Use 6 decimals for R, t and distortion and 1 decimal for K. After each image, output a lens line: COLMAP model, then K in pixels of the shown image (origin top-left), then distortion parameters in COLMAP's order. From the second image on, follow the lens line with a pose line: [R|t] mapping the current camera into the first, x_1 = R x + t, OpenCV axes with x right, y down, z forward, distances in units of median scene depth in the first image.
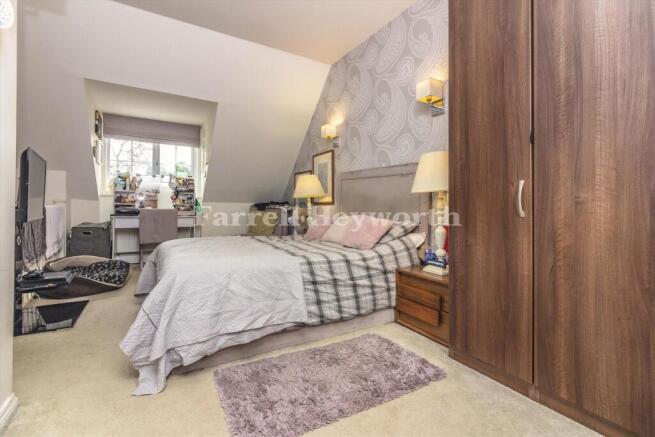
lens RADIAL K [[304.6, 0, 327.7], [0, 304.6, 217.9], [0, 0, 1]] dist [-0.003724, -0.000680]
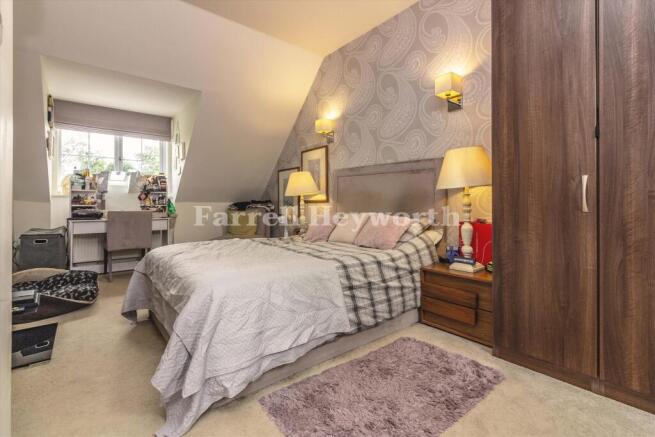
lens RADIAL K [[304.6, 0, 327.4], [0, 304.6, 215.0], [0, 0, 1]] dist [-0.003724, -0.000680]
pose [[0.988379, -0.021842, 0.150435, -0.230156], [0.022173, 0.999754, -0.000525, -0.007160], [-0.150387, 0.003855, 0.988620, 0.094272]]
